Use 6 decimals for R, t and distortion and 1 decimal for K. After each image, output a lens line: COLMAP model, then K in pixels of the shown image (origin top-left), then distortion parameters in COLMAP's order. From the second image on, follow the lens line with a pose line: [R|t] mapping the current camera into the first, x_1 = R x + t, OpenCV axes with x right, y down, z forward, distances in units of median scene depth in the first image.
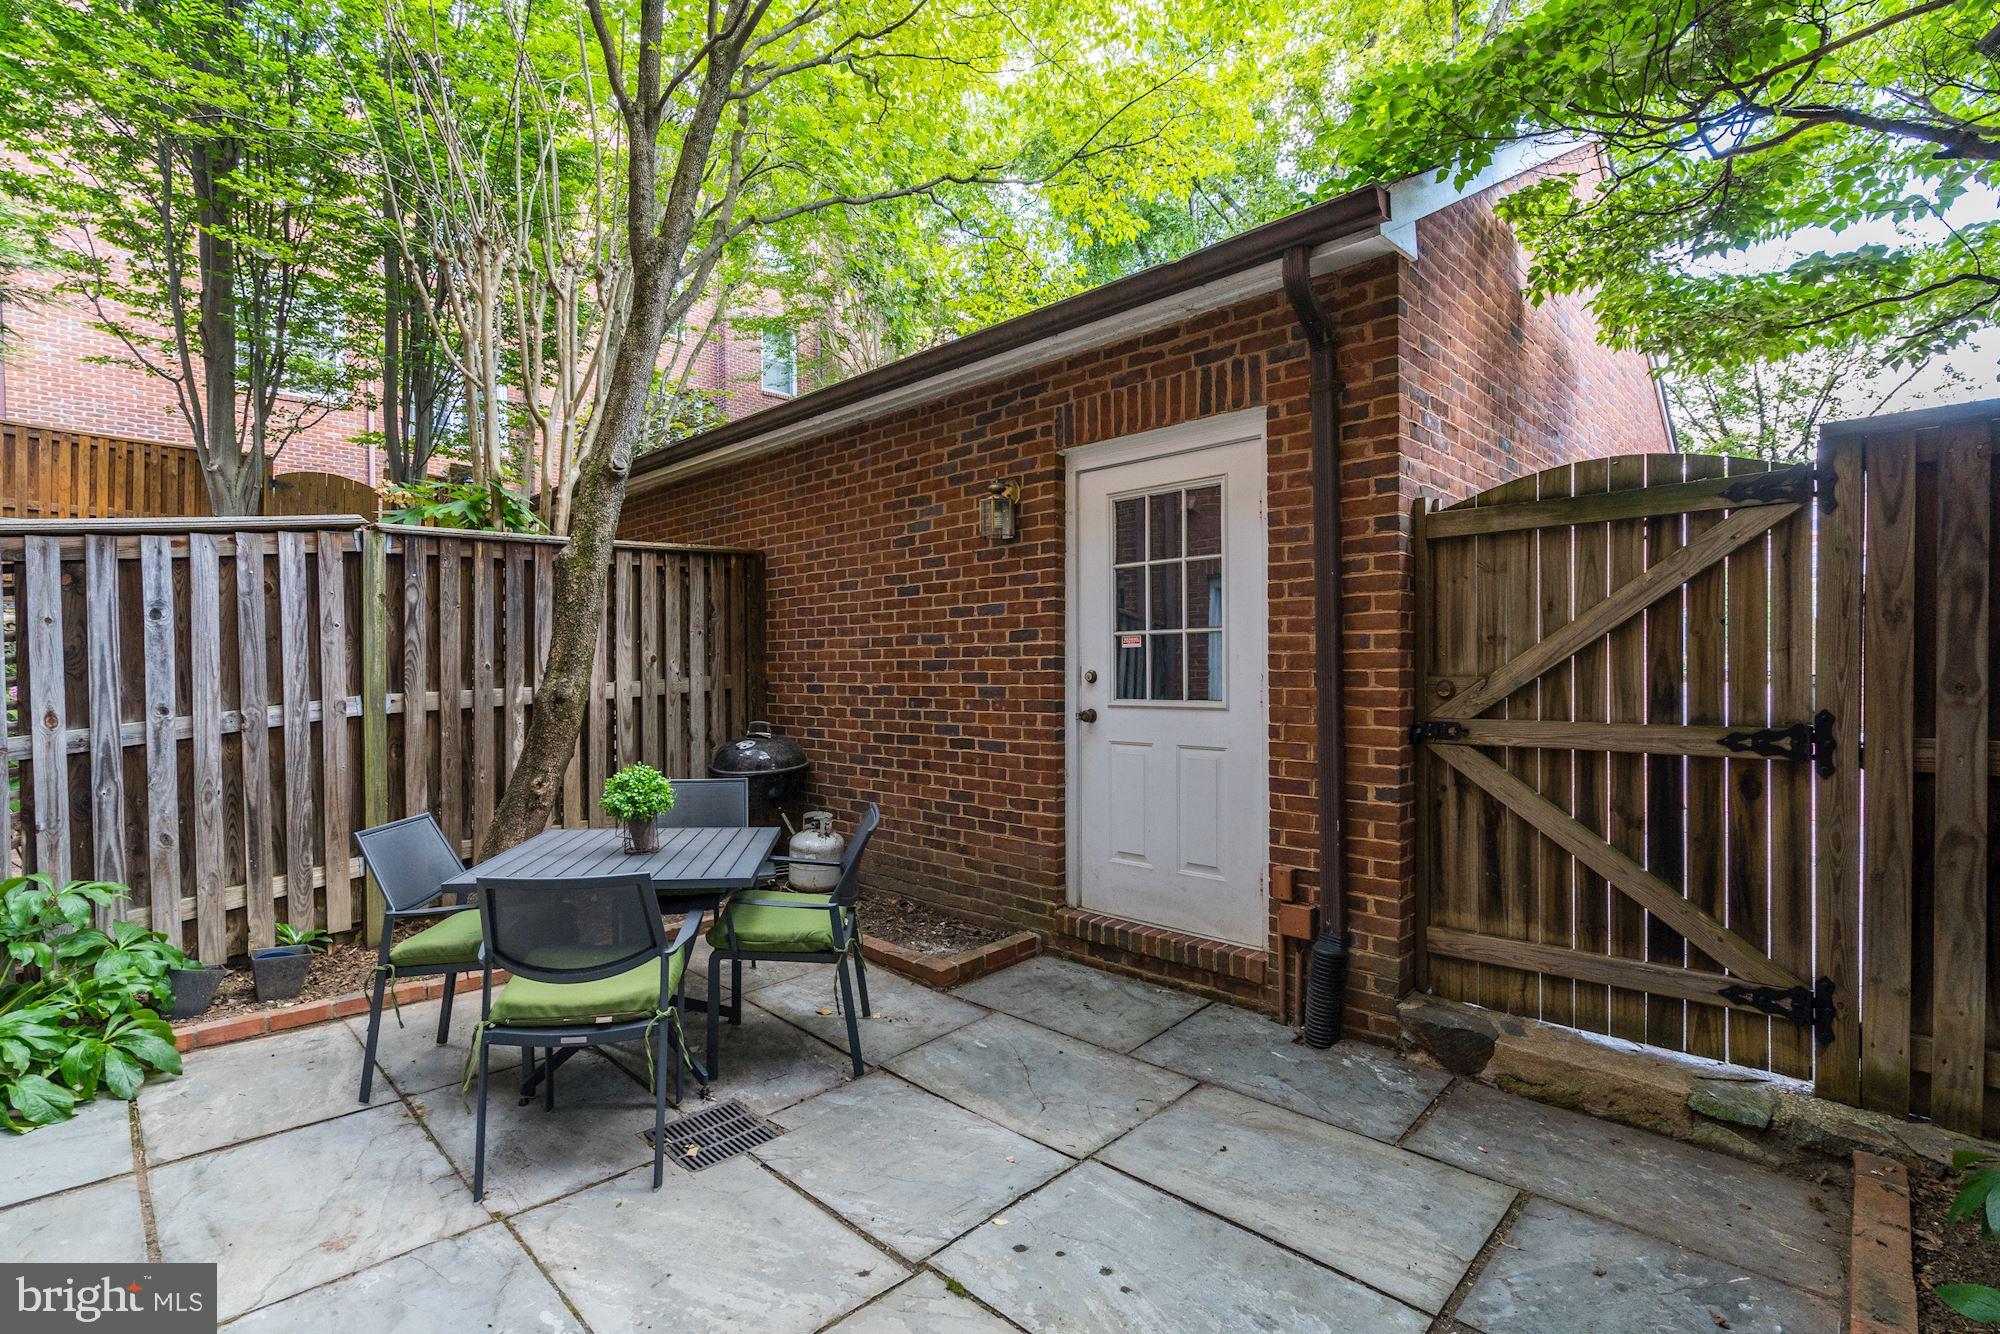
lens RADIAL K [[943.0, 0, 992.3], [0, 943.0, 673.3], [0, 0, 1]] dist [-0.038174, 0.028236]
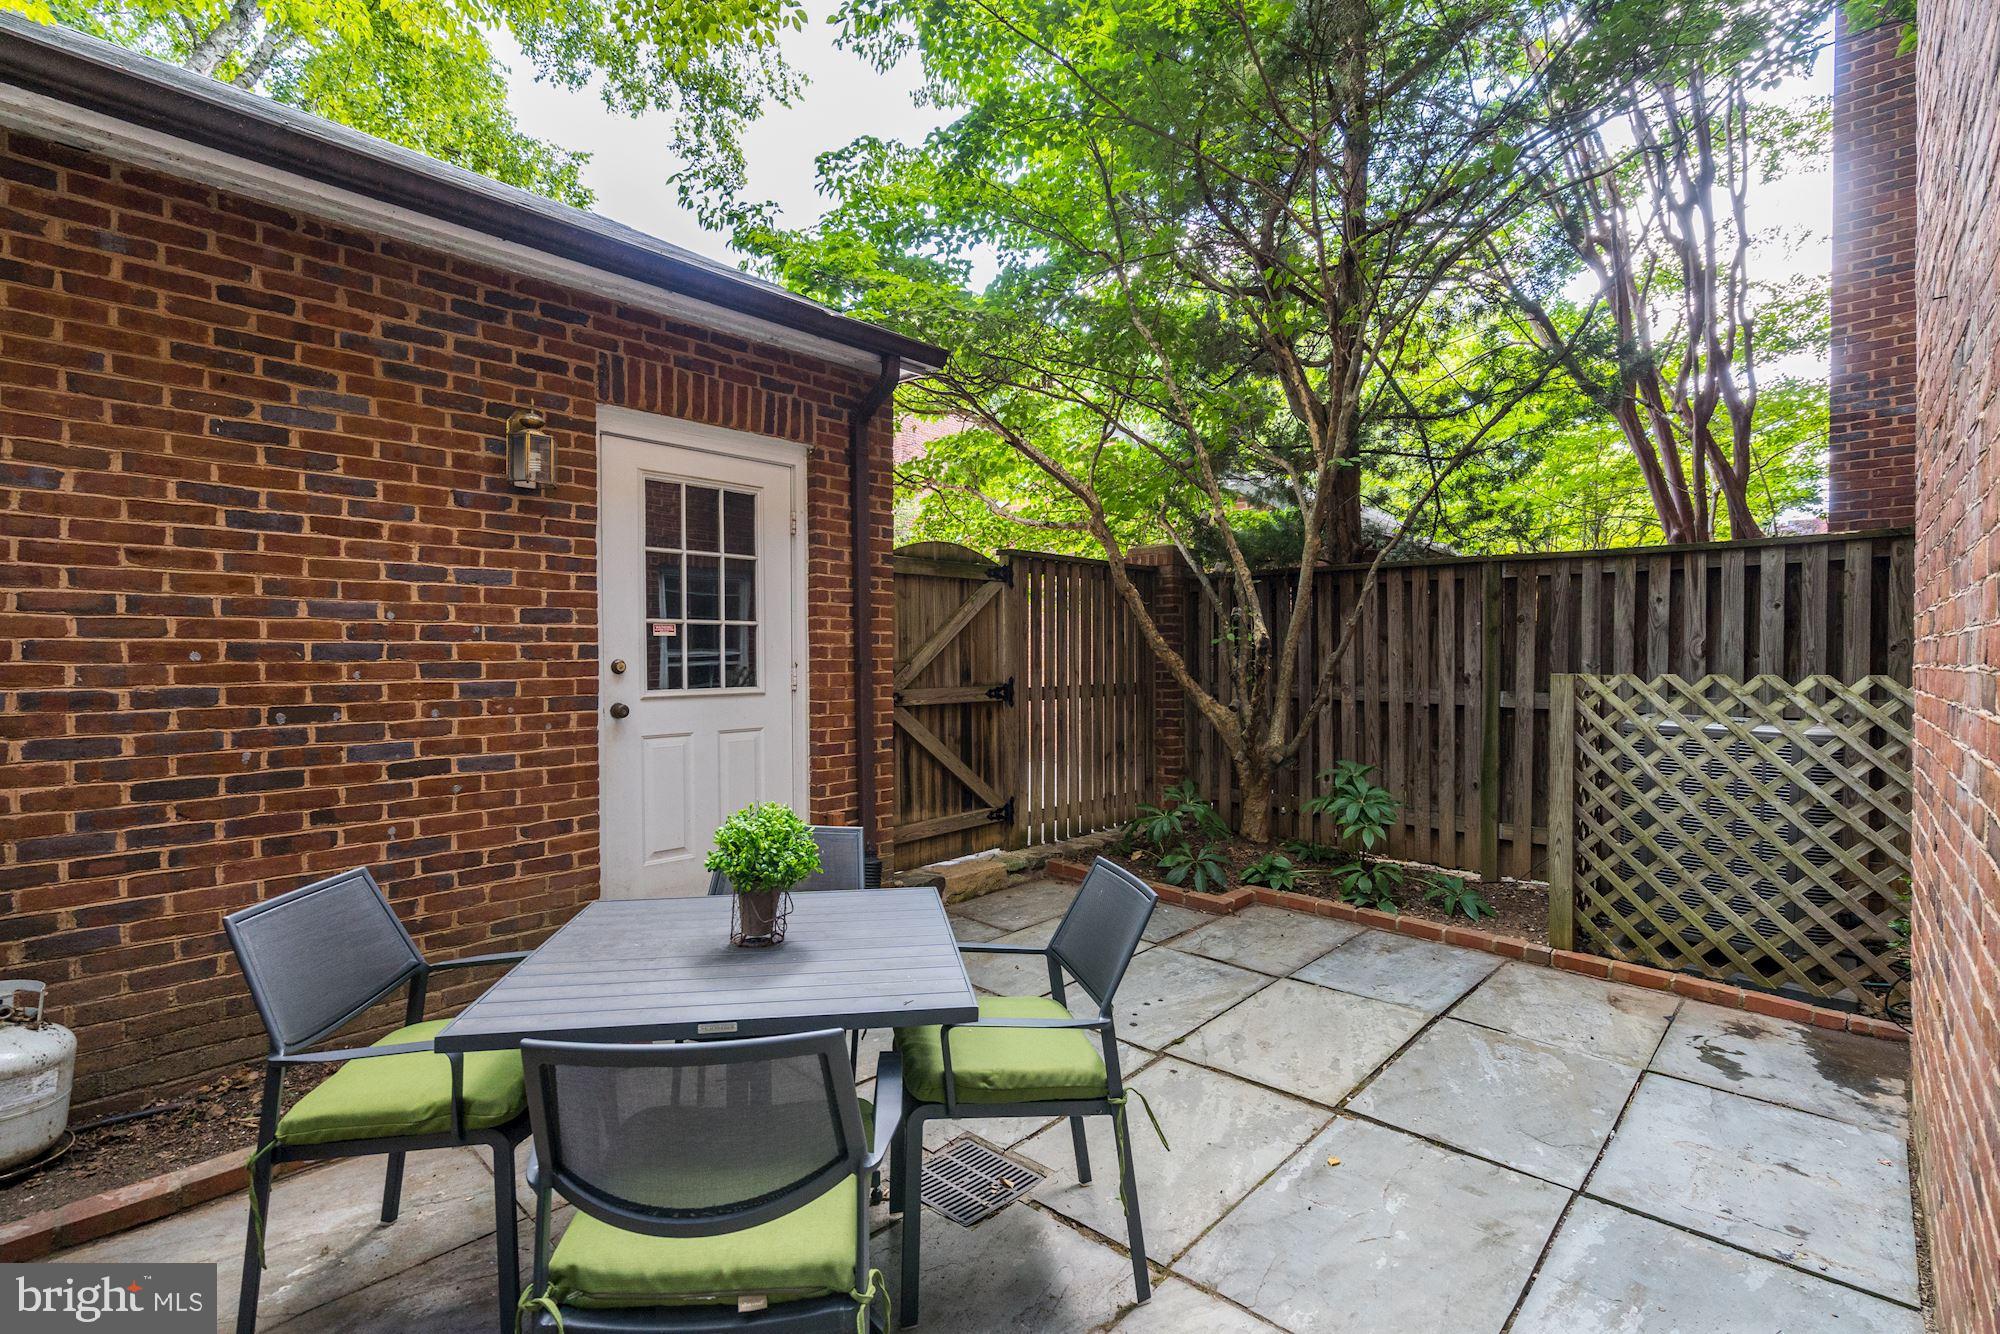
lens RADIAL K [[943.0, 0, 992.3], [0, 943.0, 673.3], [0, 0, 1]] dist [-0.038174, 0.028236]
pose [[-0.062442, -0.006236, 0.998029, -0.842267], [0.013174, 0.999888, 0.007072, 0.008299], [-0.997962, 0.013590, -0.062353, 0.735987]]
